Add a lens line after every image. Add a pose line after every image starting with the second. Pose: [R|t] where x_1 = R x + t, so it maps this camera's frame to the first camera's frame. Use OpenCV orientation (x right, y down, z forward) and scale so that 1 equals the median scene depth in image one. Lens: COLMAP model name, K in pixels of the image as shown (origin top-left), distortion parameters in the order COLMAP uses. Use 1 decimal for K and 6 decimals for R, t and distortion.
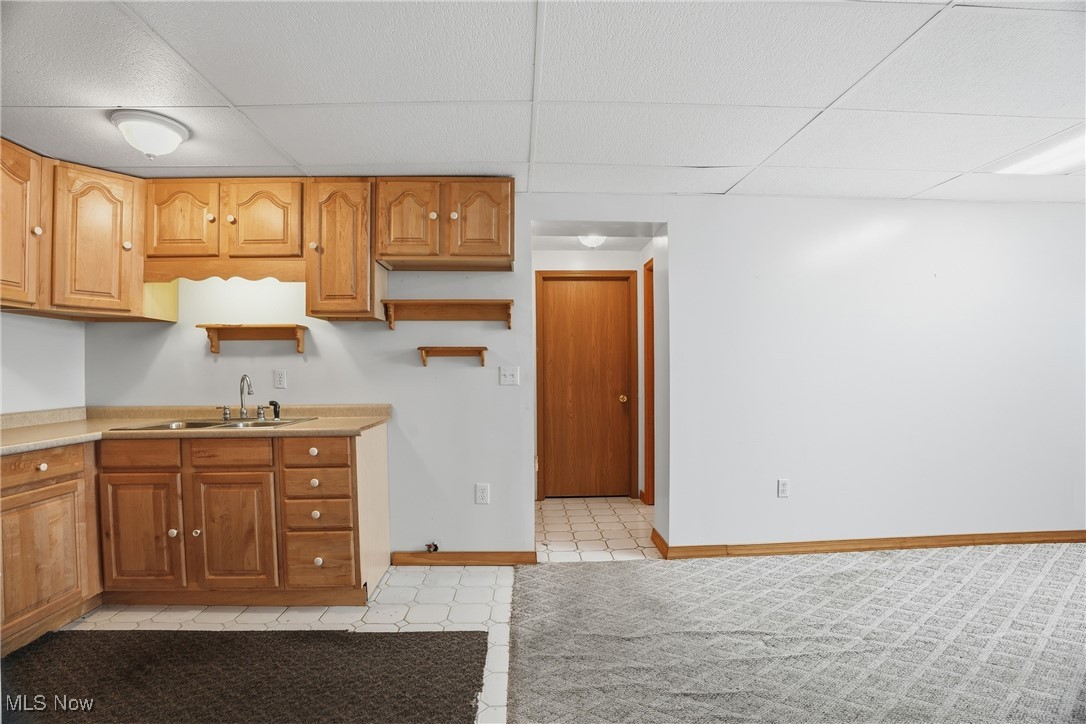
lens RADIAL K [[500.4, 0, 539.8], [0, 500.4, 351.8], [0, 0, 1]] dist [-0.070489, 0.018189]
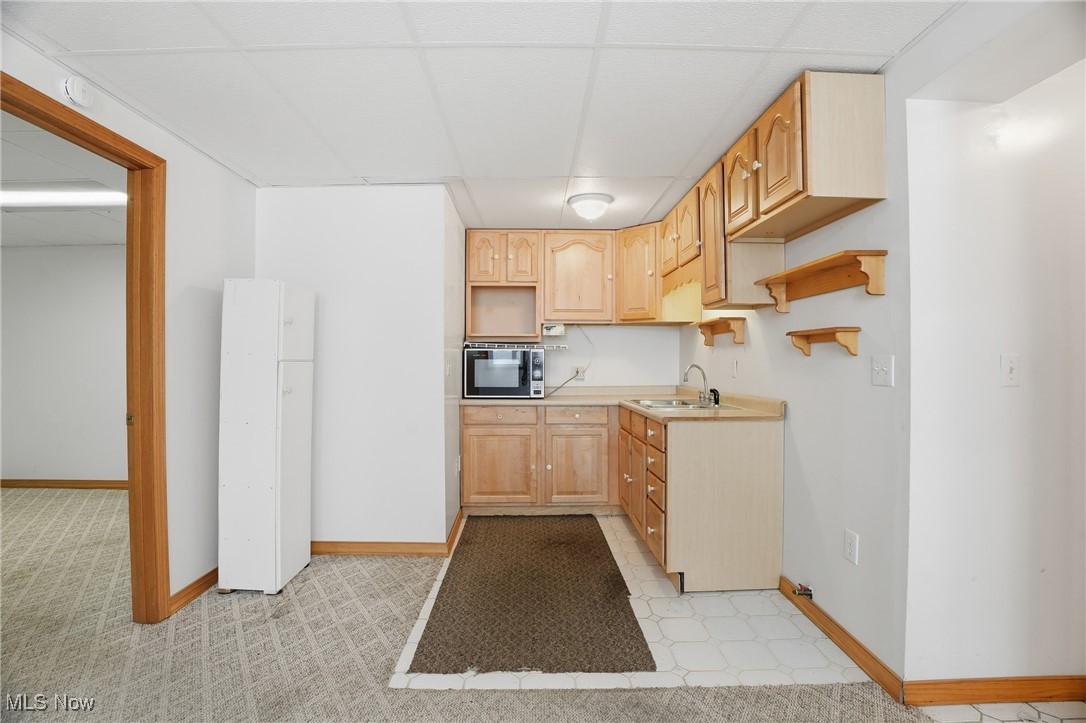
lens RADIAL K [[500.4, 0, 539.8], [0, 500.4, 351.3], [0, 0, 1]] dist [-0.070489, 0.018189]
pose [[-0.016582, -0.013254, -0.999775, 0.600022], [0.041752, 0.999031, -0.013937, 0.016652], [0.998990, -0.041974, -0.016013, 0.669419]]
